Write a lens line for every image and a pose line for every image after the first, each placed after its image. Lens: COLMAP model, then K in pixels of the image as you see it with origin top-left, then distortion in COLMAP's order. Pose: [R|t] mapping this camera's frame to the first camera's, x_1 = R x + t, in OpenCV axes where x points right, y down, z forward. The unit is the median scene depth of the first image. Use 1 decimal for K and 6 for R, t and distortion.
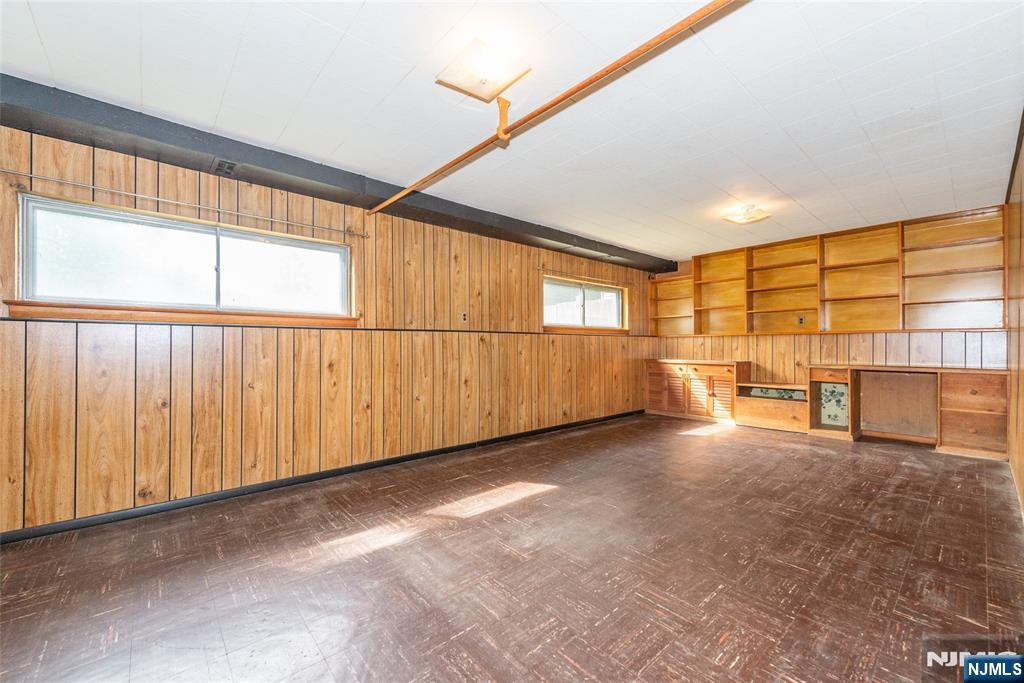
lens RADIAL K [[402.0, 0, 506.2], [0, 402.0, 346.8], [0, 0, 1]] dist [0.013930, -0.003420]
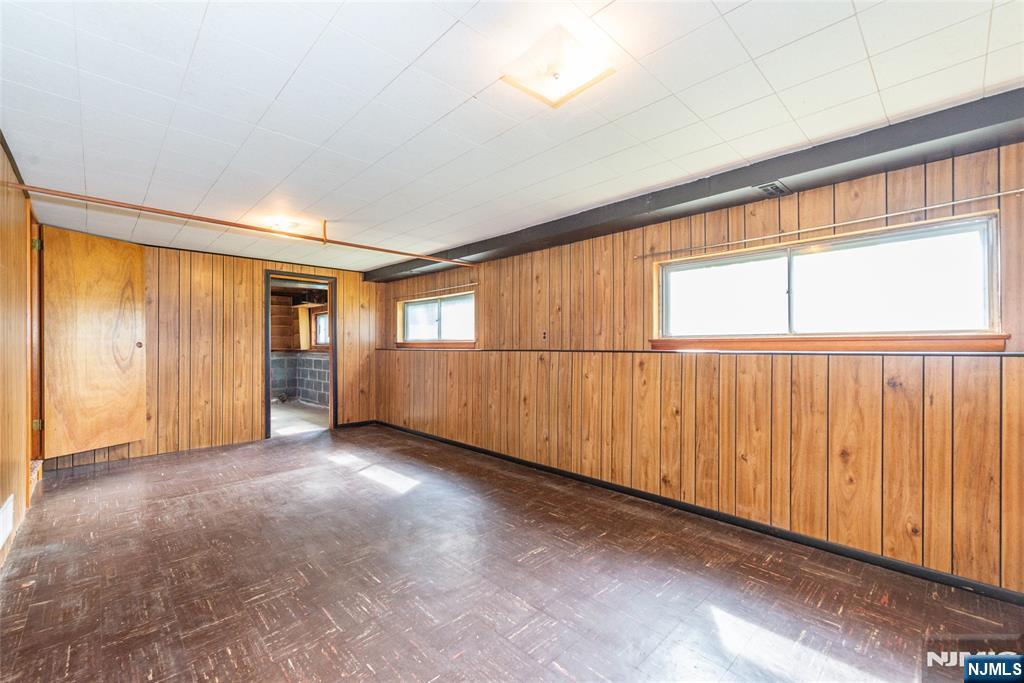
lens RADIAL K [[419.5, 0, 514.4], [0, 419.5, 344.5], [0, 0, 1]] dist [0.004707, -0.000473]
pose [[0.072456, -0.003223, -0.997366, 0.958389], [-0.003257, 0.999989, -0.003468, -0.049912], [0.997366, 0.003499, 0.072445, 0.886098]]
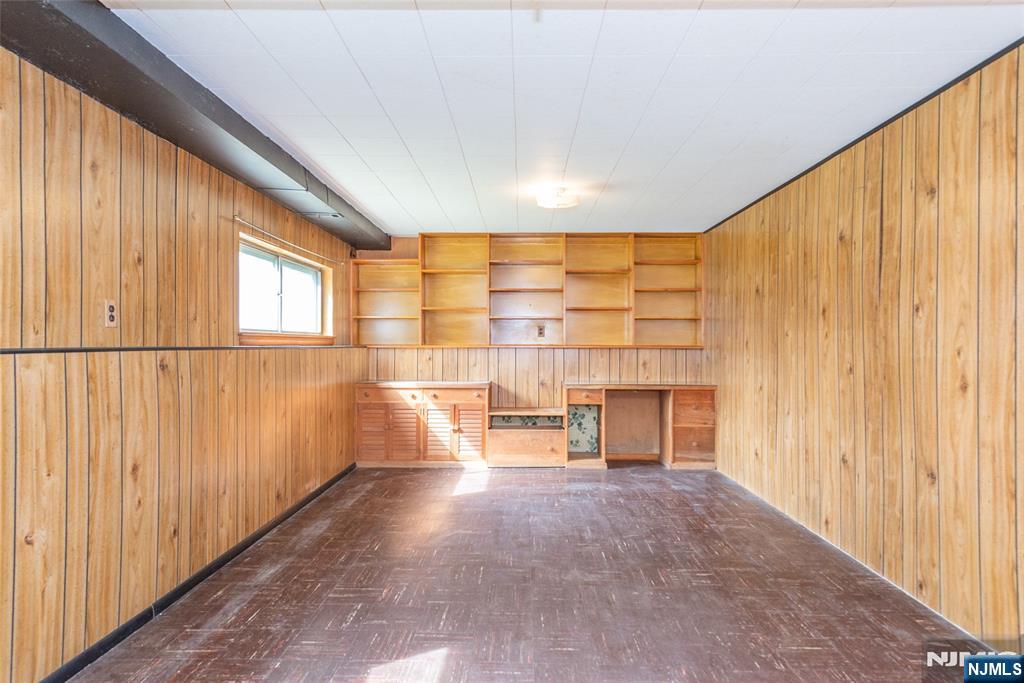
lens RADIAL K [[599.5, 0, 505.7], [0, 599.5, 340.2], [0, 0, 1]] dist [0.018591, -0.006389]
pose [[0.673065, 0.008549, 0.739534, -0.303816], [-0.000647, 0.999940, -0.010970, -0.041082], [-0.739583, 0.006905, 0.673030, 0.285283]]
